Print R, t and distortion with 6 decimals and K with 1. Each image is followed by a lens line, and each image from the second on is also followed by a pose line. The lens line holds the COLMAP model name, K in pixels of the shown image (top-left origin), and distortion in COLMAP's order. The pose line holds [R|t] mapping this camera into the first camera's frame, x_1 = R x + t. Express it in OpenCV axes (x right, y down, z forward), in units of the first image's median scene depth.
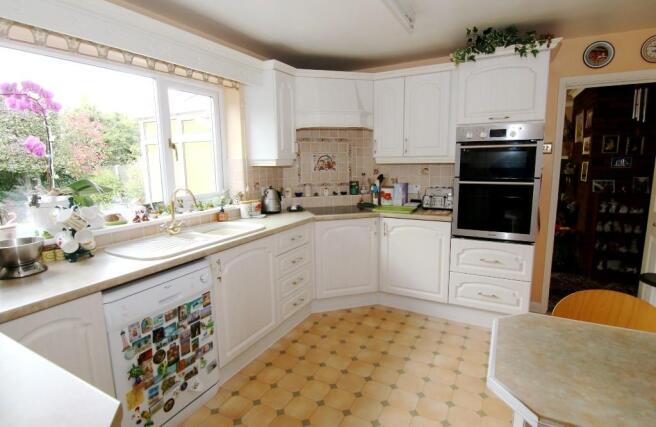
lens RADIAL K [[349.1, 0, 324.0], [0, 349.1, 211.8], [0, 0, 1]] dist [0.007665, -0.000133]
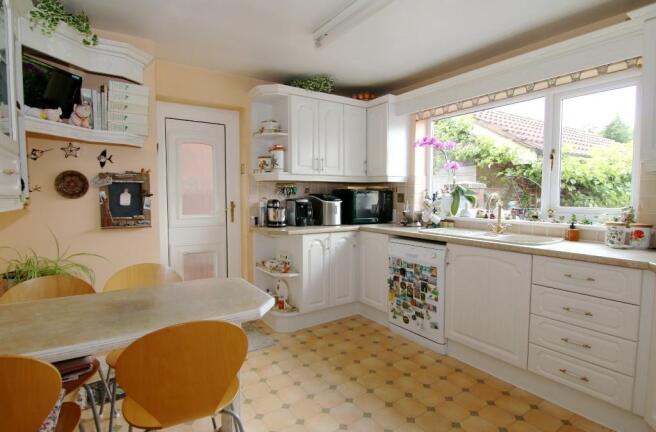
lens RADIAL K [[335.1, 0, 324.8], [0, 335.1, 216.1], [0, 0, 1]] dist [-0.002583, 0.000230]
pose [[-0.483738, 0.060371, -0.873128, 1.028629], [-0.132558, 0.981056, 0.141275, -0.094072], [0.865116, 0.184080, -0.466571, 1.238937]]
